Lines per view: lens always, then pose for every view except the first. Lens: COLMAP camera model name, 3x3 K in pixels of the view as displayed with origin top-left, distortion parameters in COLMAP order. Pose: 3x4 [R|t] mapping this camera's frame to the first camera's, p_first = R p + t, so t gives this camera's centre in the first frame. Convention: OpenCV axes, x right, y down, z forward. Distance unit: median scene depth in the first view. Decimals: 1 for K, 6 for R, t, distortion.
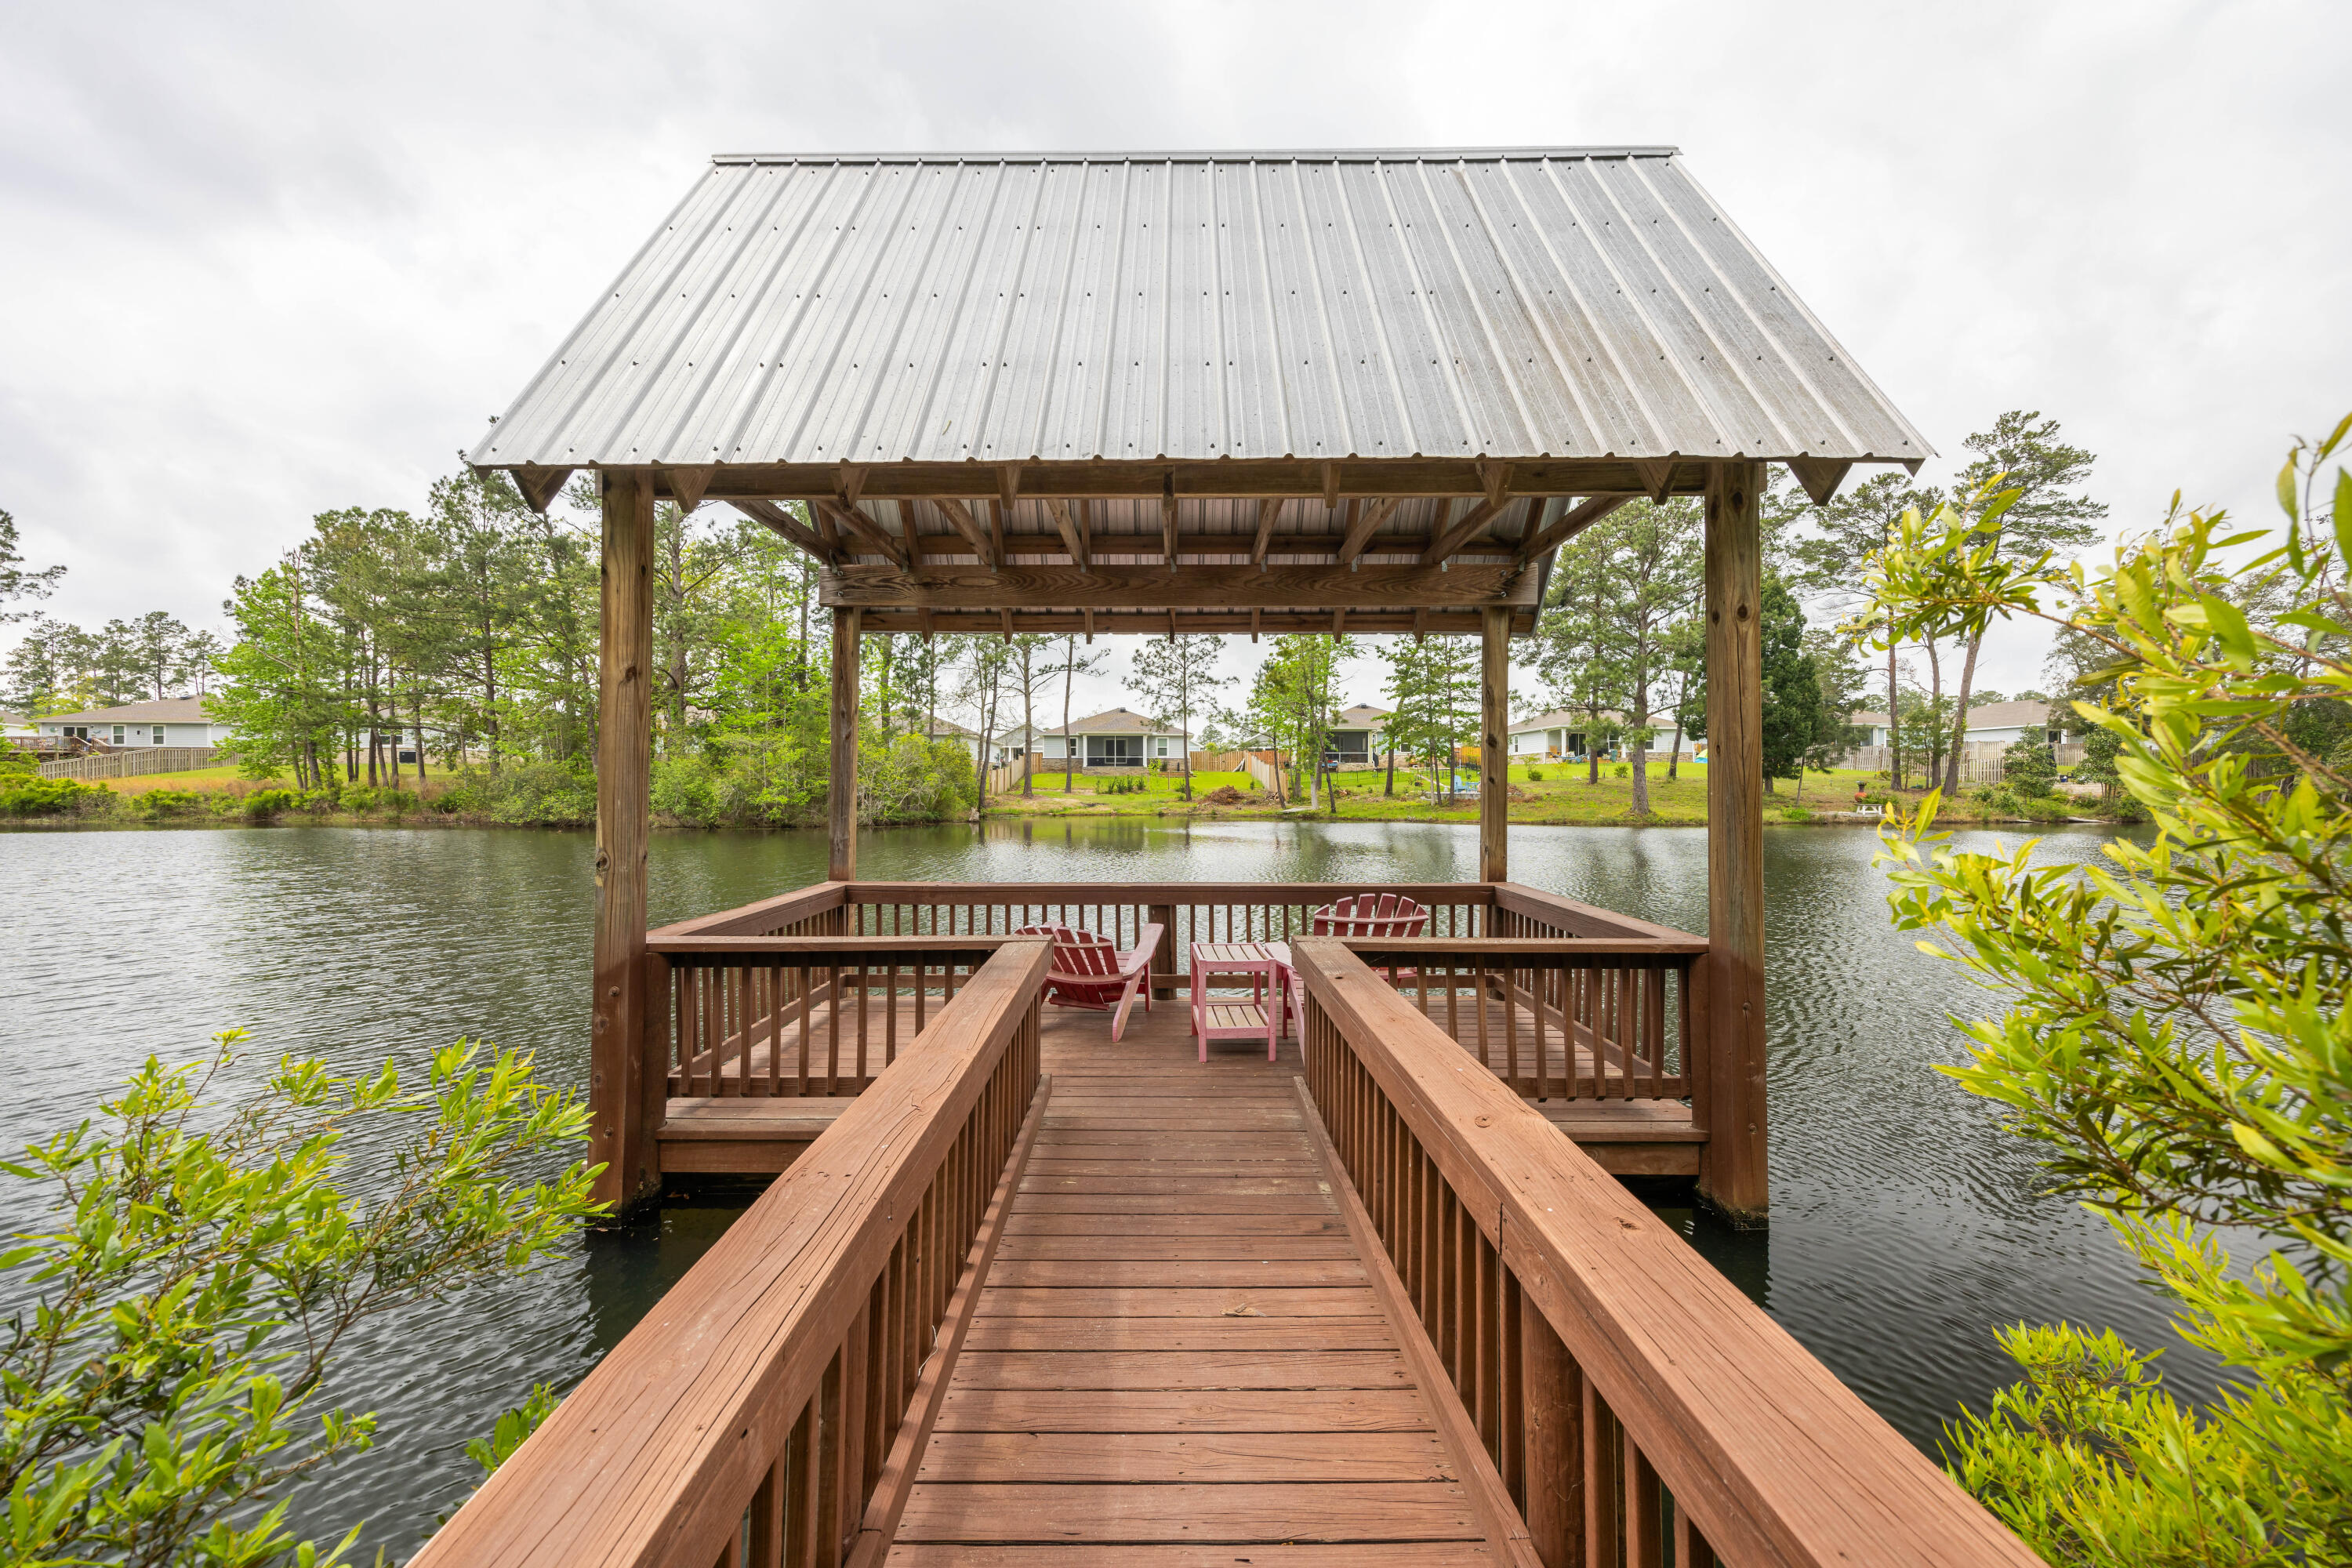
lens RADIAL K [[953.6, 0, 1167.8], [0, 953.6, 781.7], [0, 0, 1]] dist [-0.002430, 0.001064]
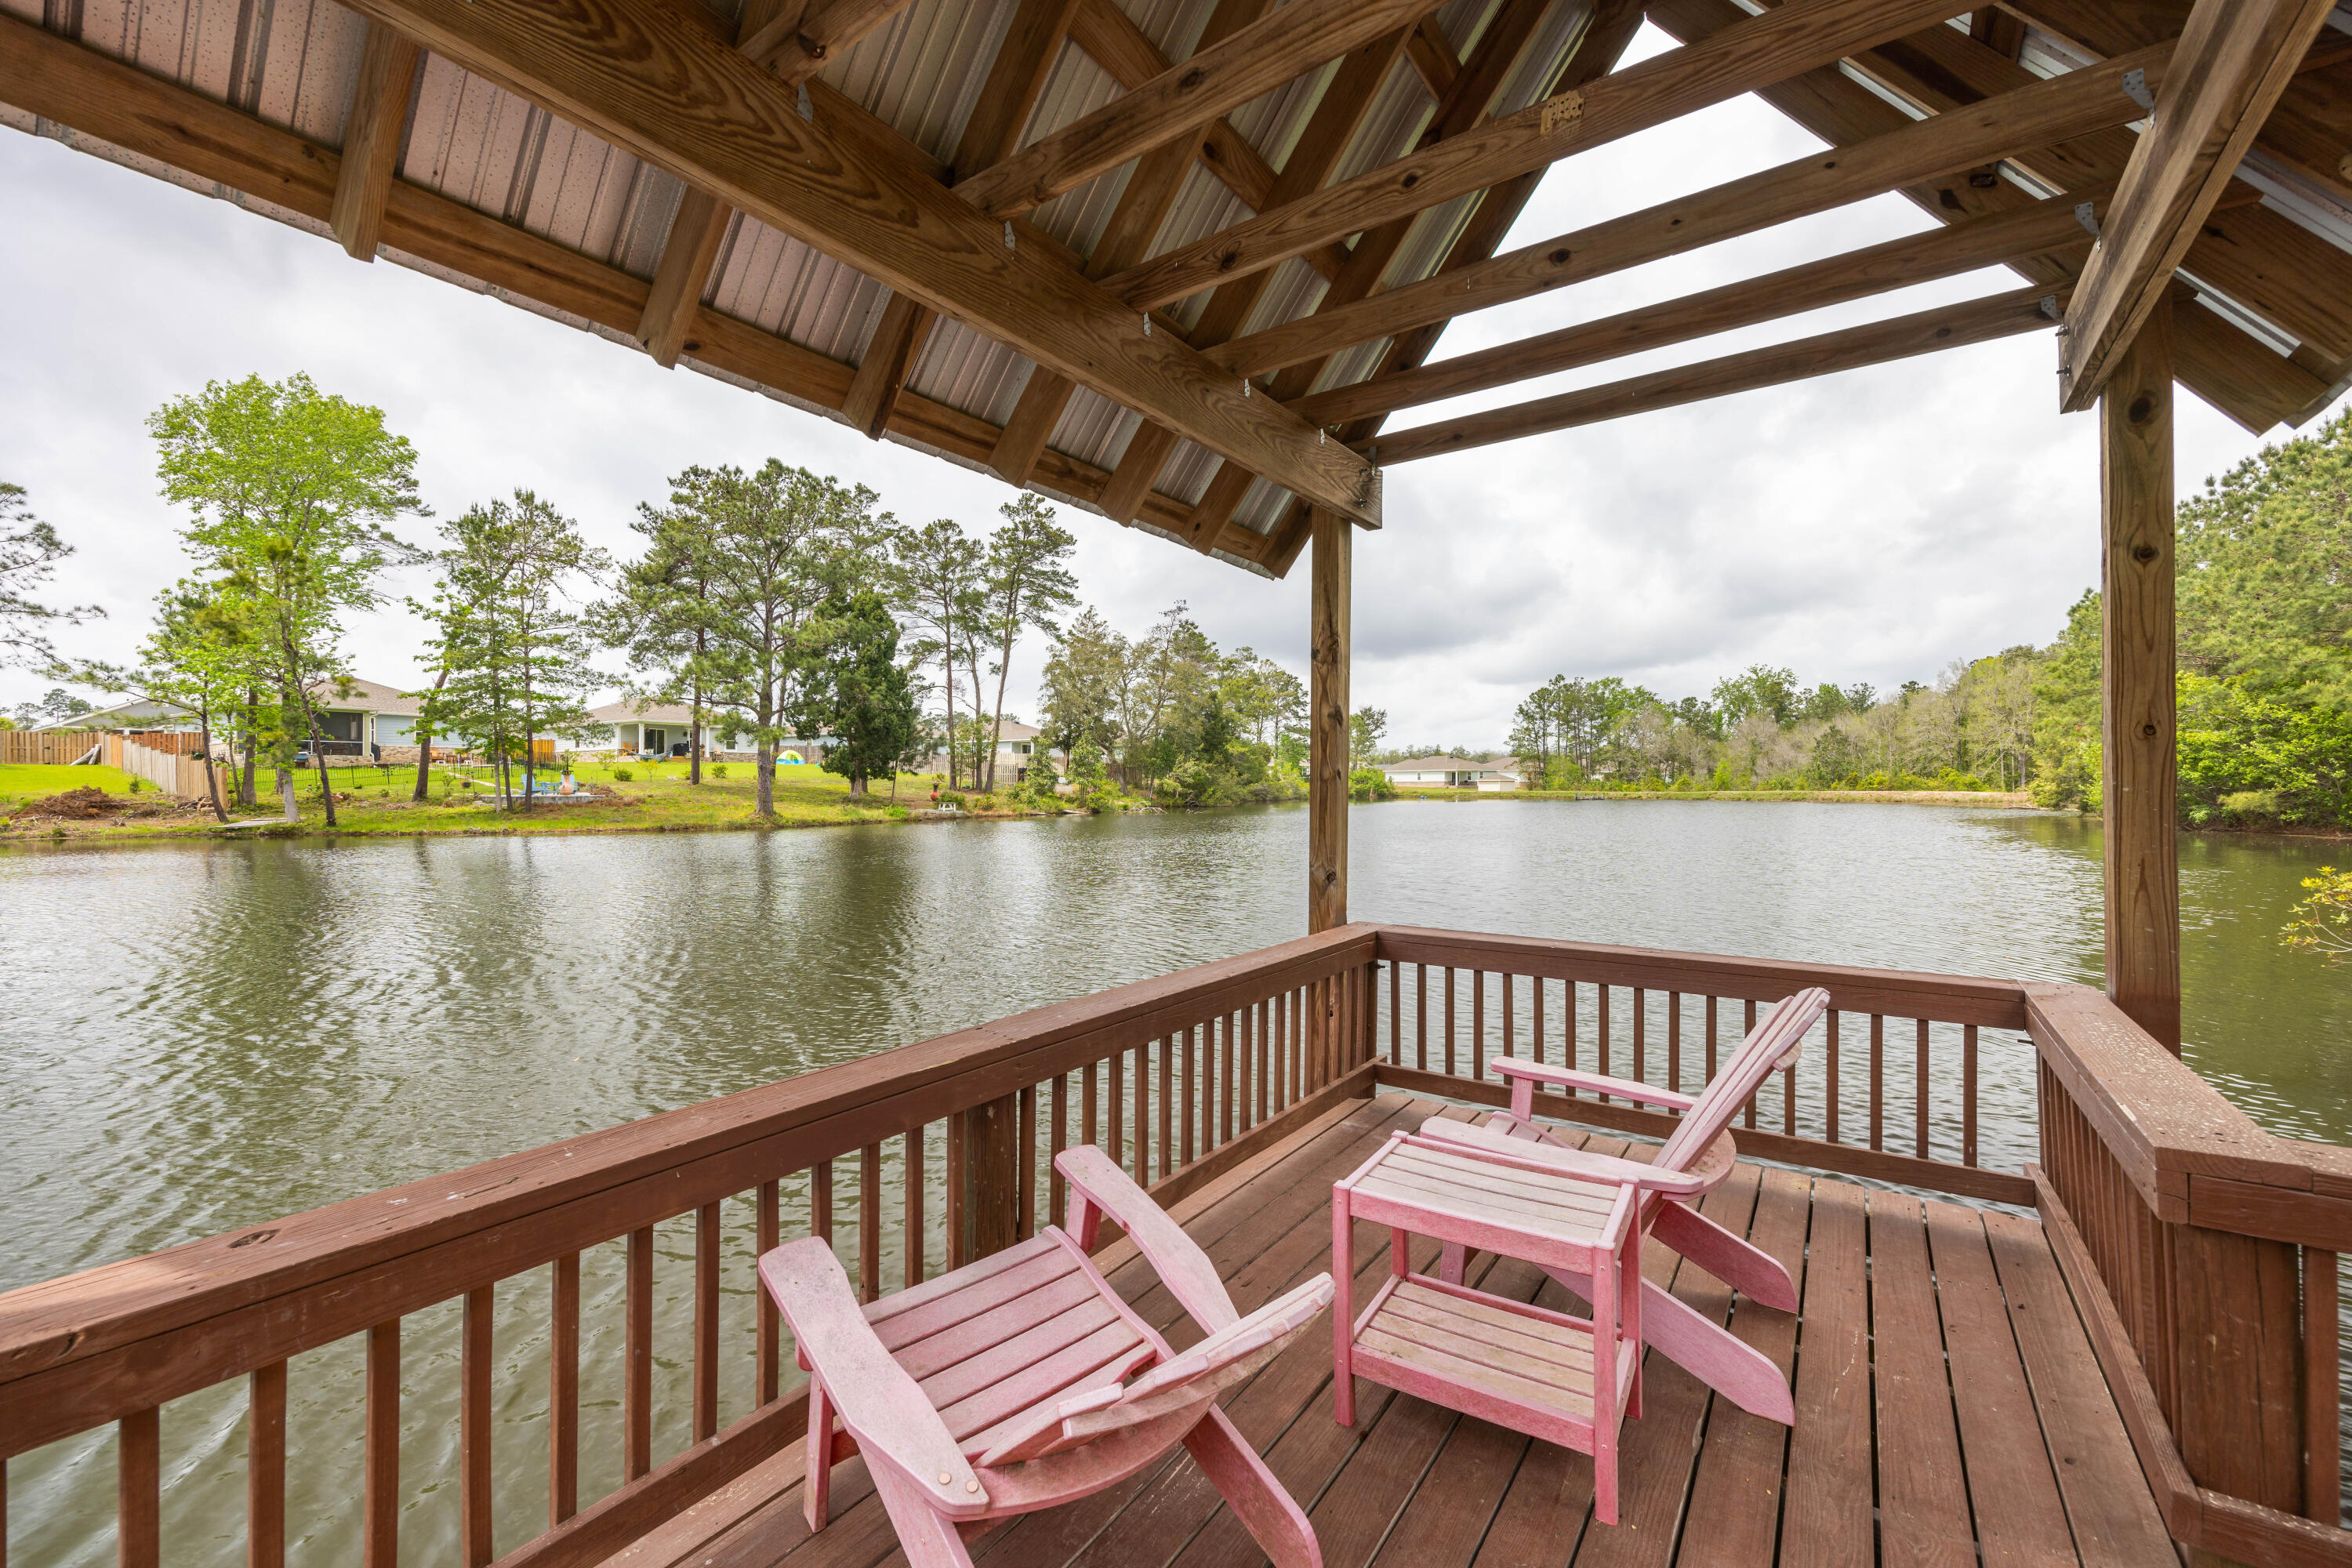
lens RADIAL K [[953.6, 0, 1184.8], [0, 953.6, 777.8], [0, 0, 1]] dist [-0.002430, 0.001064]
pose [[0.573290, 0.006743, 0.819325, -0.037601], [-0.002364, 0.999976, -0.006575, 0.000758], [-0.819349, 0.001832, 0.573292, 0.095323]]
